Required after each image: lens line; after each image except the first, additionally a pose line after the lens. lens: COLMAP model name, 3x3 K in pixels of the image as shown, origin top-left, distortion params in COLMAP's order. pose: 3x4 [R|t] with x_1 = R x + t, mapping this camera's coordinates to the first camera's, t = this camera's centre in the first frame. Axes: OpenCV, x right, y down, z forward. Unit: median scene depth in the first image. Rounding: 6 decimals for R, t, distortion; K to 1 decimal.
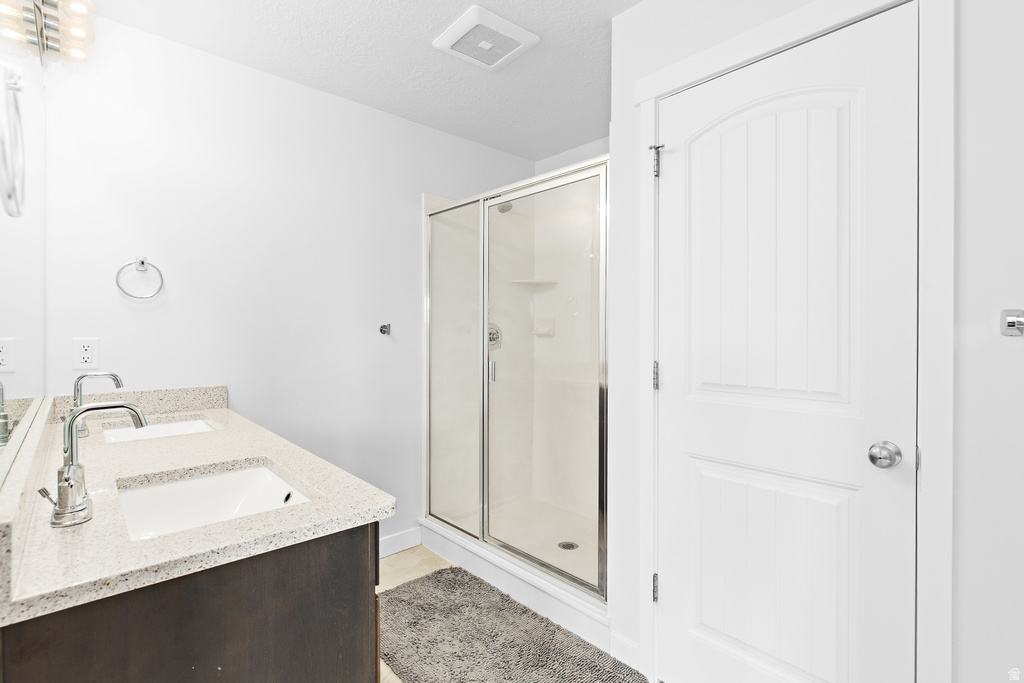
lens RADIAL K [[491.1, 0, 519.8], [0, 491.1, 330.5], [0, 0, 1]] dist [-0.005533, 0.000577]
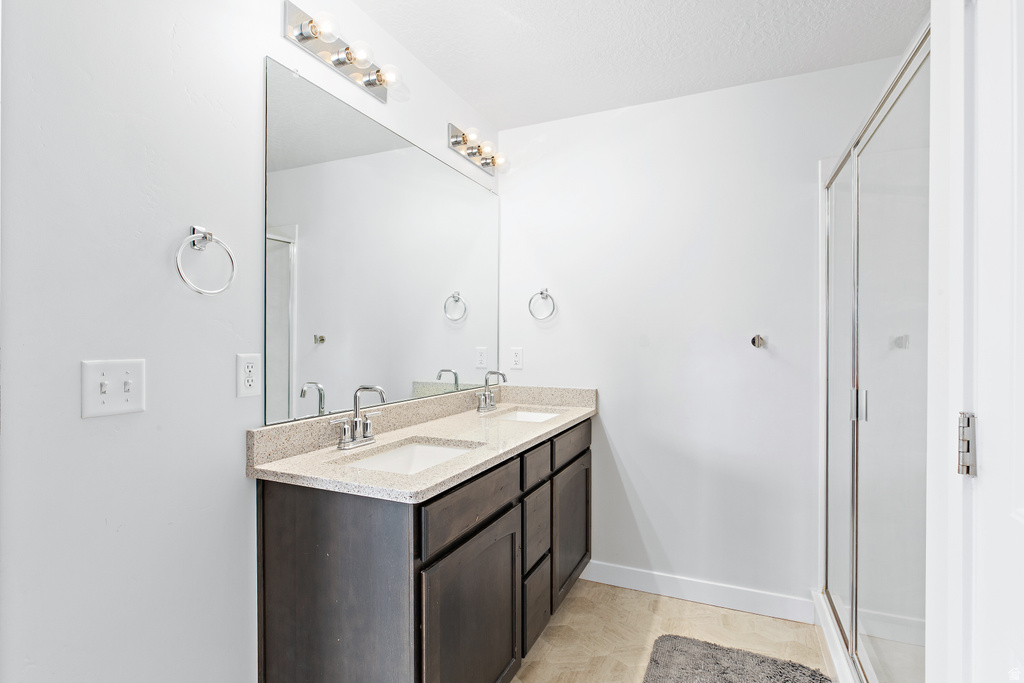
lens RADIAL K [[491.1, 0, 519.8], [0, 491.1, 330.5], [0, 0, 1]] dist [-0.005533, 0.000577]
pose [[0.399288, -0.020845, -0.916588, 0.486686], [-0.003373, 0.999701, -0.024204, -0.001475], [0.916819, 0.012756, 0.399099, 0.409733]]
